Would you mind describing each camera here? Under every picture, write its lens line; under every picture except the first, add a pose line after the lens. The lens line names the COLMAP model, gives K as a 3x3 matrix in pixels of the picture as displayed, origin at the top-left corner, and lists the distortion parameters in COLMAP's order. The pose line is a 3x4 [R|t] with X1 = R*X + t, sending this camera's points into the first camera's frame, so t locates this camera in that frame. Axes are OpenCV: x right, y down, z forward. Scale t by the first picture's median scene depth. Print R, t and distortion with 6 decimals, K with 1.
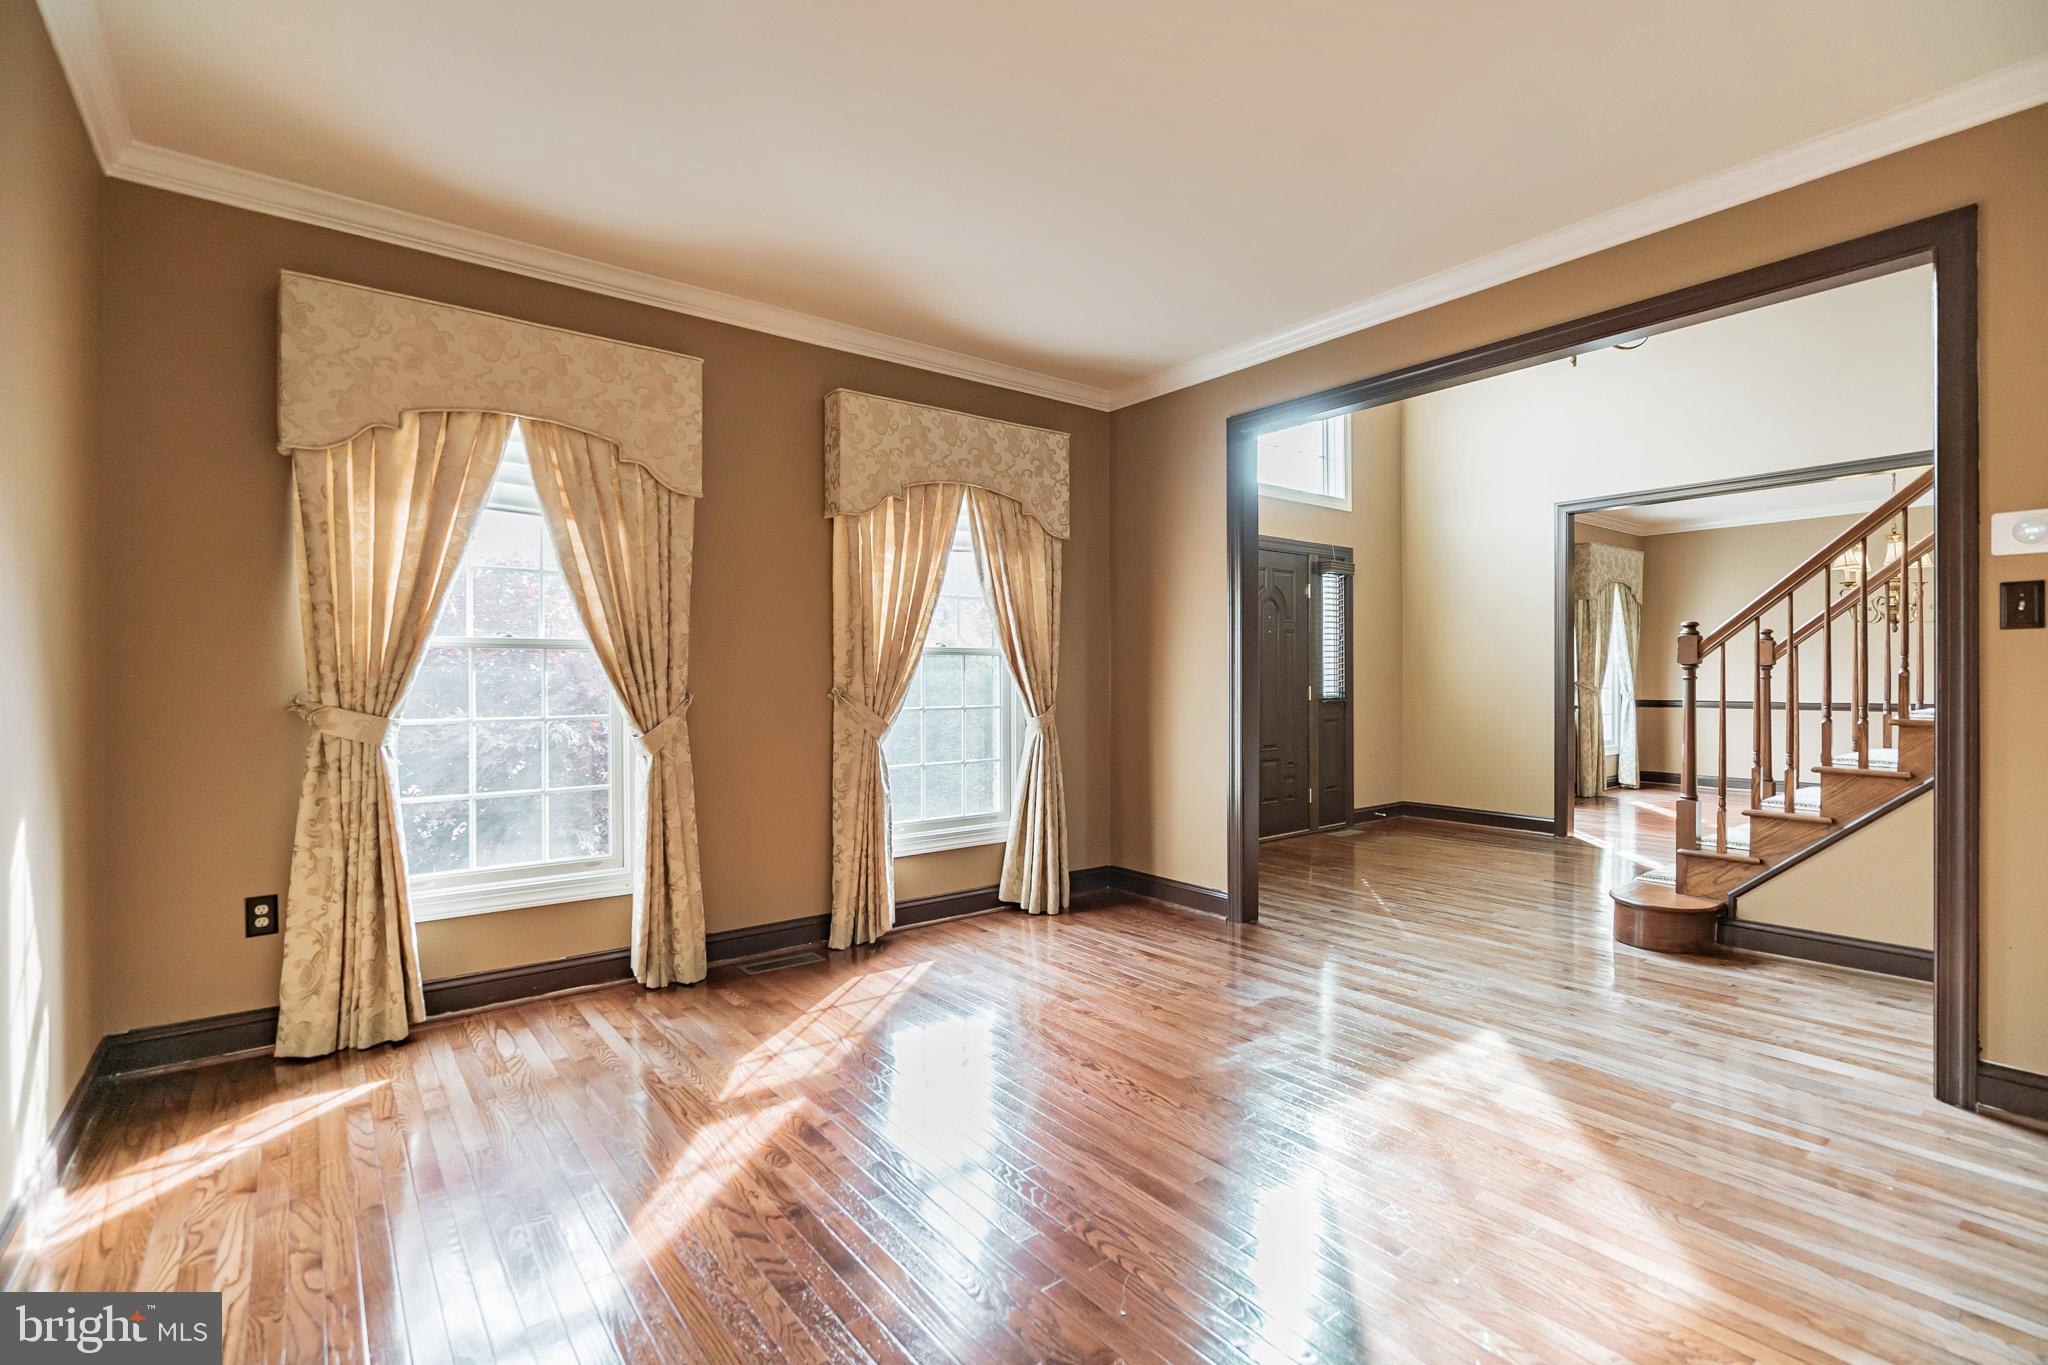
lens RADIAL K [[930.5, 0, 1029.9], [0, 930.5, 675.5], [0, 0, 1]] dist [-0.008694, 0.000839]
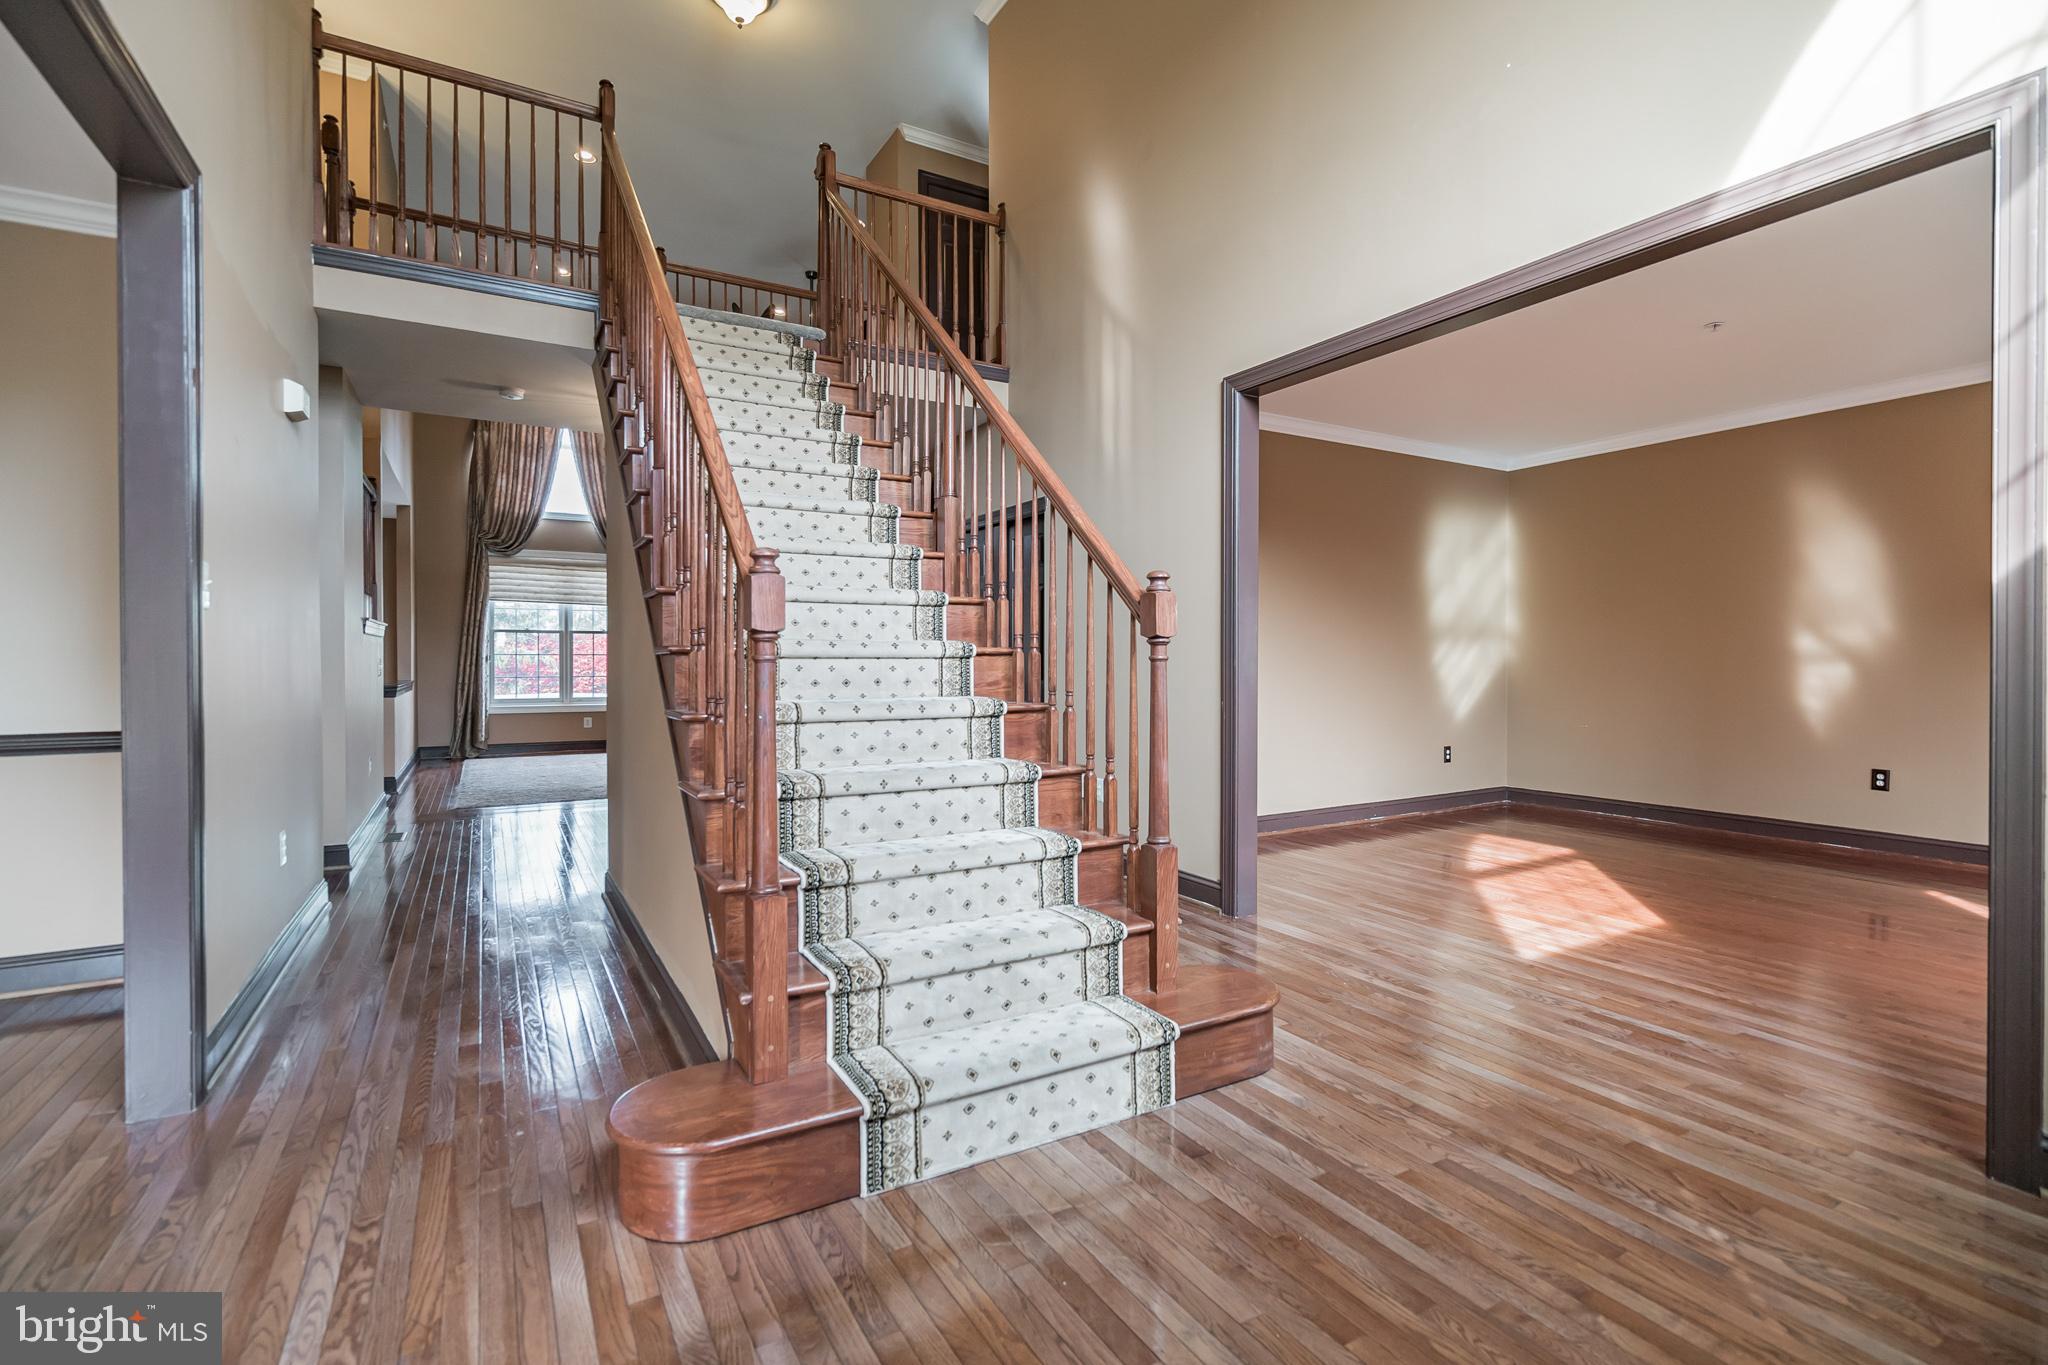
lens RADIAL K [[930.5, 0, 1021.2], [0, 930.5, 688.8], [0, 0, 1]] dist [-0.008694, 0.000839]
pose [[-0.989650, 0.004048, 0.143444, 0.972431], [0.008432, 0.999515, 0.029966, 0.004827], [-0.143253, 0.030866, -0.989205, 2.257020]]
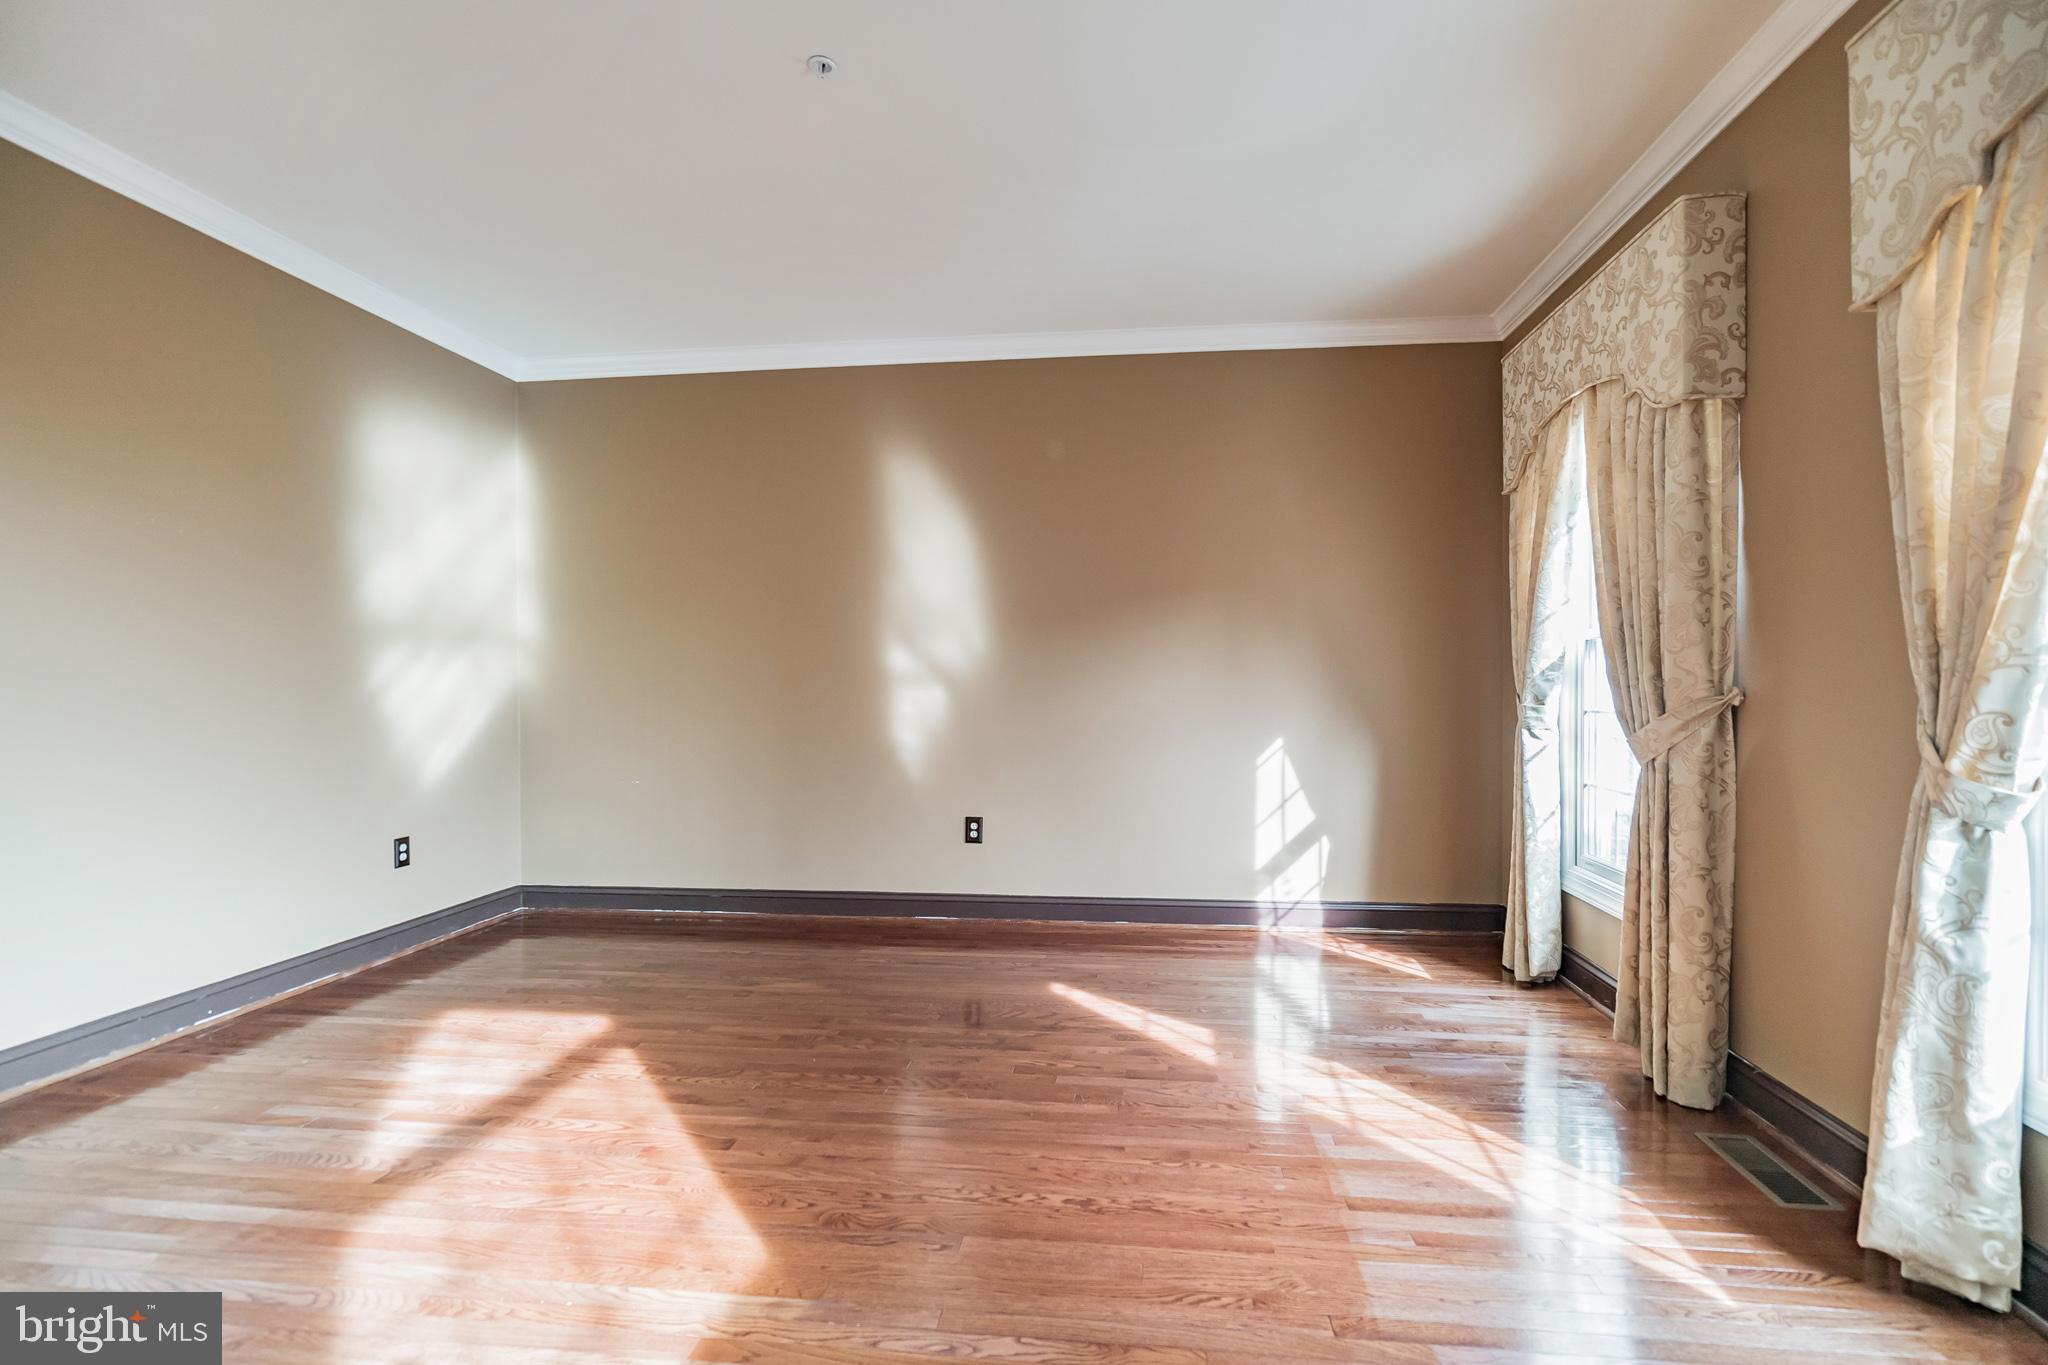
lens RADIAL K [[930.5, 0, 1038.4], [0, 930.5, 677.0], [0, 0, 1]] dist [-0.008694, 0.000839]
pose [[-0.702930, 0.000212, -0.711259, 0.520172], [0.004631, 0.999980, -0.004278, 0.016120], [0.711244, -0.006301, -0.702917, 1.289847]]
